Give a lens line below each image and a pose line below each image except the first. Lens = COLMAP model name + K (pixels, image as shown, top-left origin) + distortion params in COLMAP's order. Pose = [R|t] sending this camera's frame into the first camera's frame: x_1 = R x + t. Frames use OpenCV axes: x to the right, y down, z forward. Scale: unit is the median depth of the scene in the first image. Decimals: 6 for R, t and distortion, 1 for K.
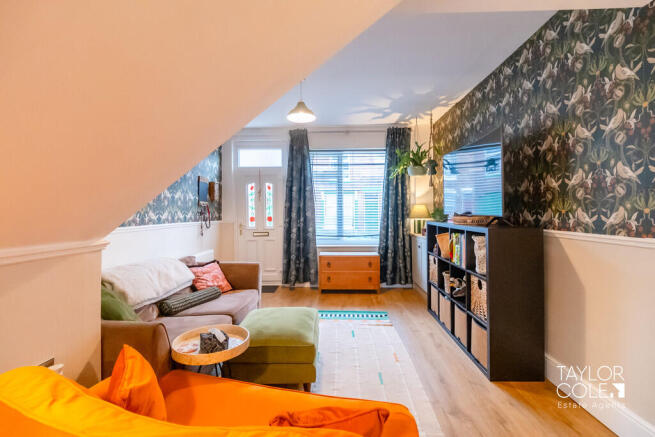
lens RADIAL K [[290.8, 0, 327.7], [0, 290.8, 214.4], [0, 0, 1]] dist [0.011589, 0.000086]
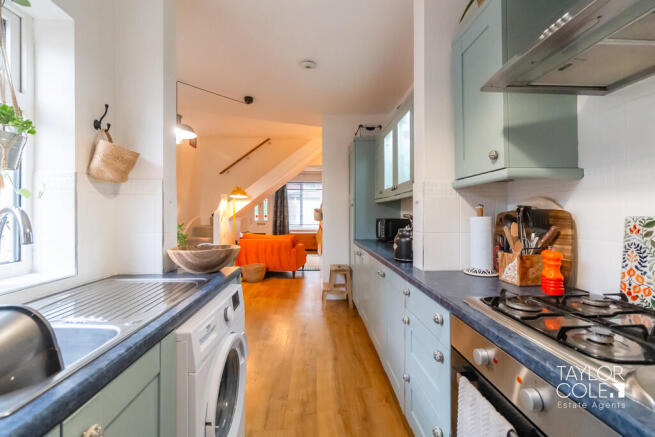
lens RADIAL K [[290.8, 0, 328.7], [0, 290.8, 215.1], [0, 0, 1]] dist [0.011589, 0.000086]
pose [[0.996743, 0.007368, 0.080303, 0.072563], [-0.005728, 0.999771, -0.020636, 0.048023], [-0.080436, 0.020108, 0.996557, -1.055120]]
